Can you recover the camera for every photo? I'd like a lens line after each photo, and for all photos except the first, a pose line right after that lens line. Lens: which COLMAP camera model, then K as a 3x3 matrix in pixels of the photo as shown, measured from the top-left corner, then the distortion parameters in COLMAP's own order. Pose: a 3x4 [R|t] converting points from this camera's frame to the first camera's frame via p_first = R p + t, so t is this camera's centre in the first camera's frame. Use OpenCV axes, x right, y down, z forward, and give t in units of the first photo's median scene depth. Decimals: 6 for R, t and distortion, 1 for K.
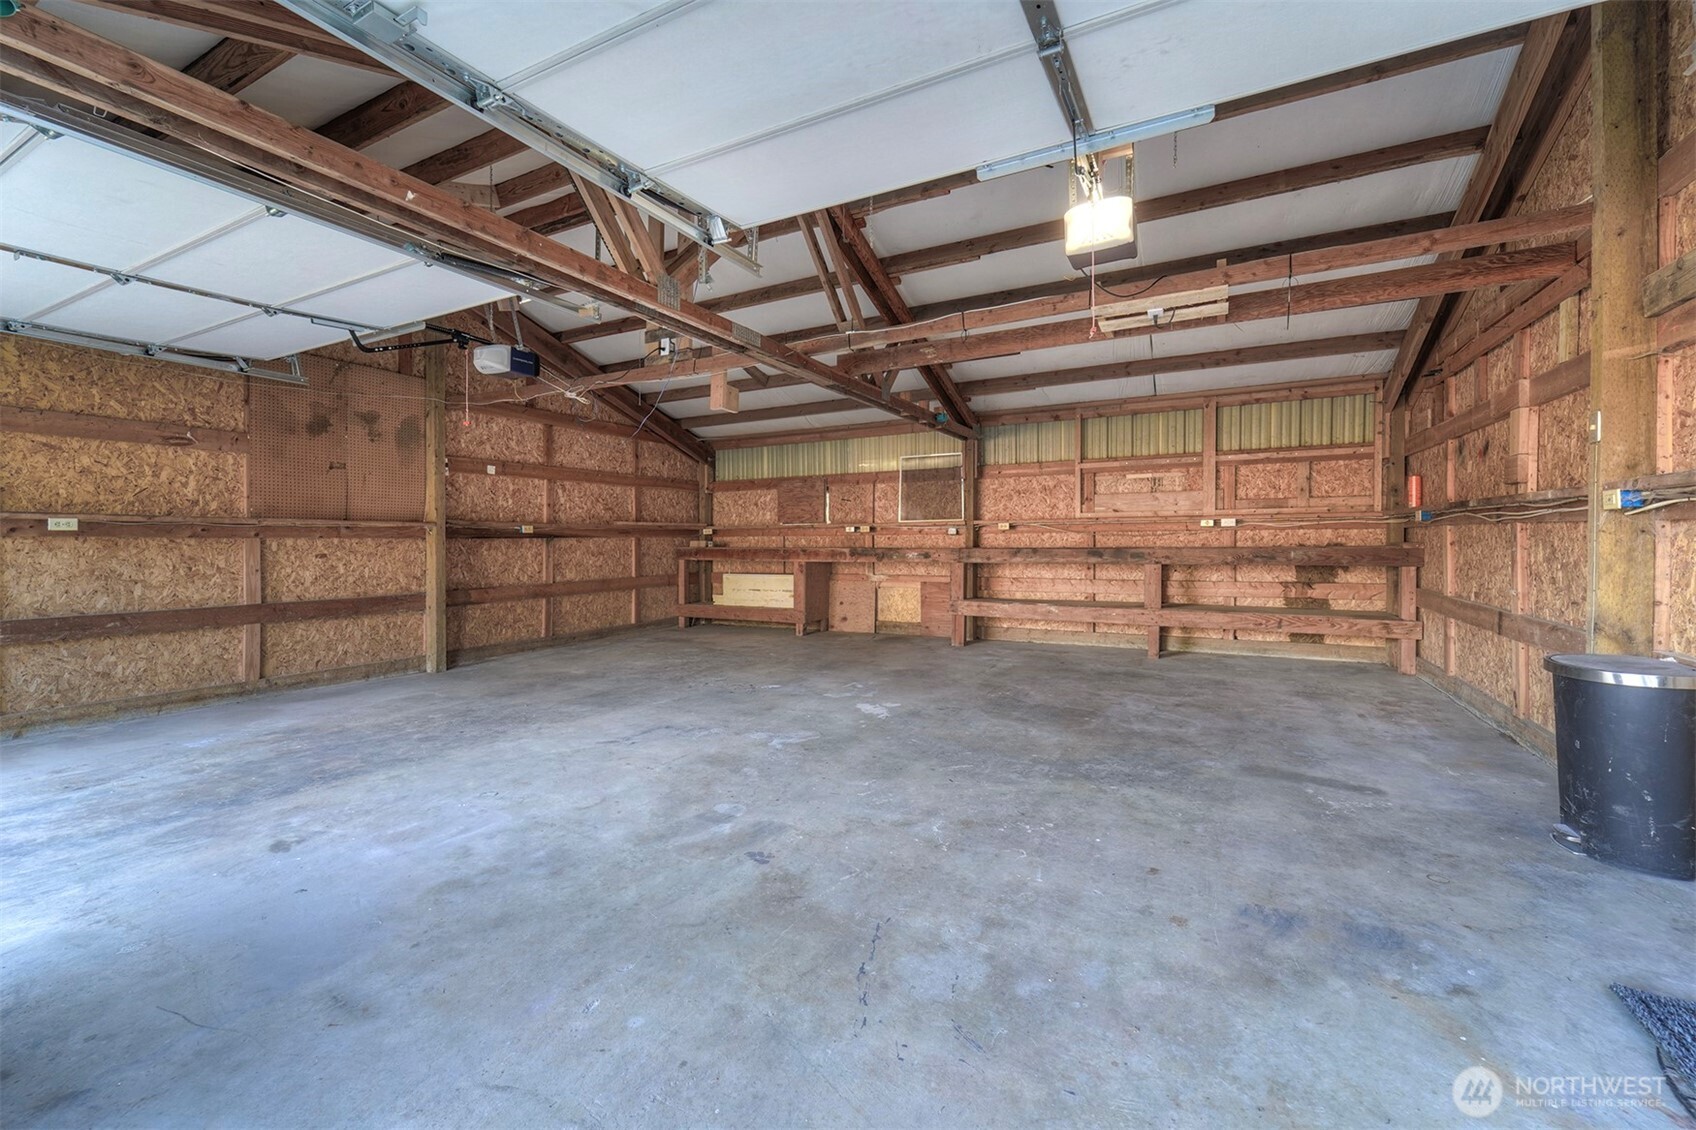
lens RADIAL K [[693.7, 0, 844.4], [0, 693.7, 561.7], [0, 0, 1]] dist [-0.002310, 0.000326]
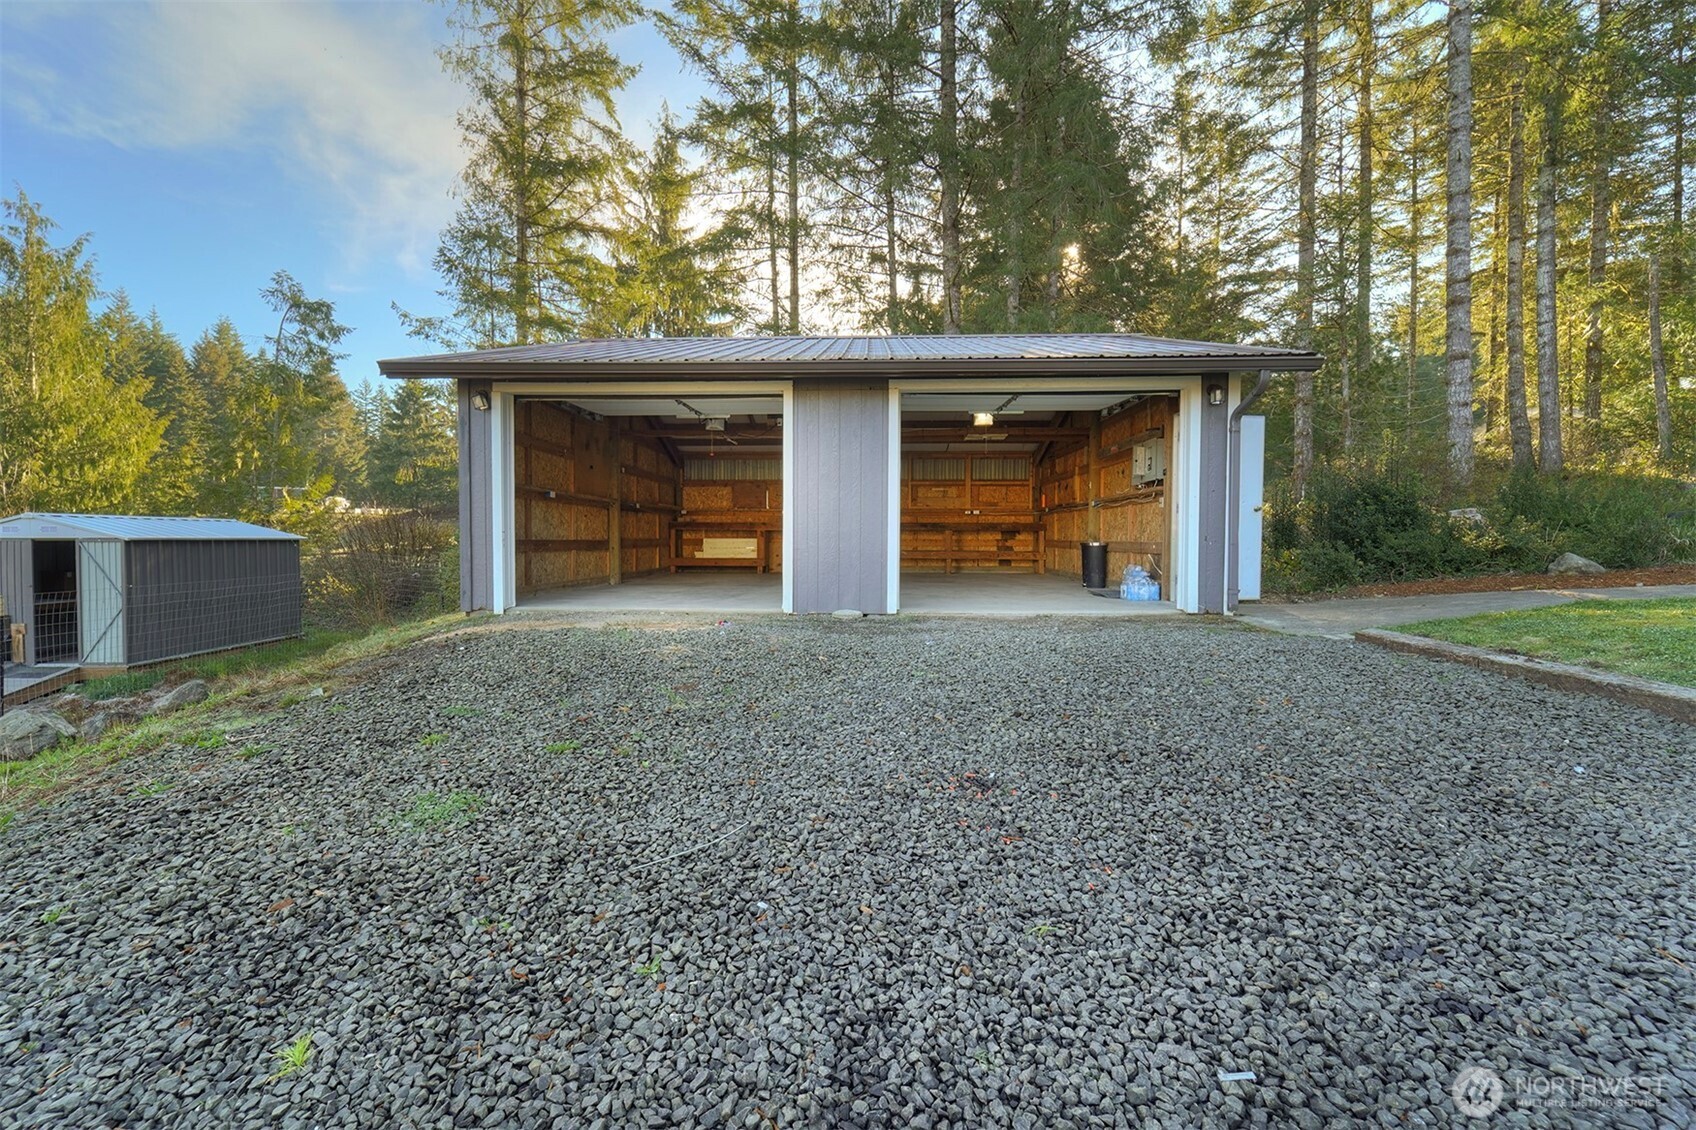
lens RADIAL K [[693.7, 0, 842.4], [0, 693.7, 559.4], [0, 0, 1]] dist [-0.002310, 0.000326]
pose [[0.901533, -0.003640, 0.432694, -0.797801], [0.003458, 0.999993, 0.001208, 0.090514], [-0.432696, 0.000407, 0.901540, -0.821009]]
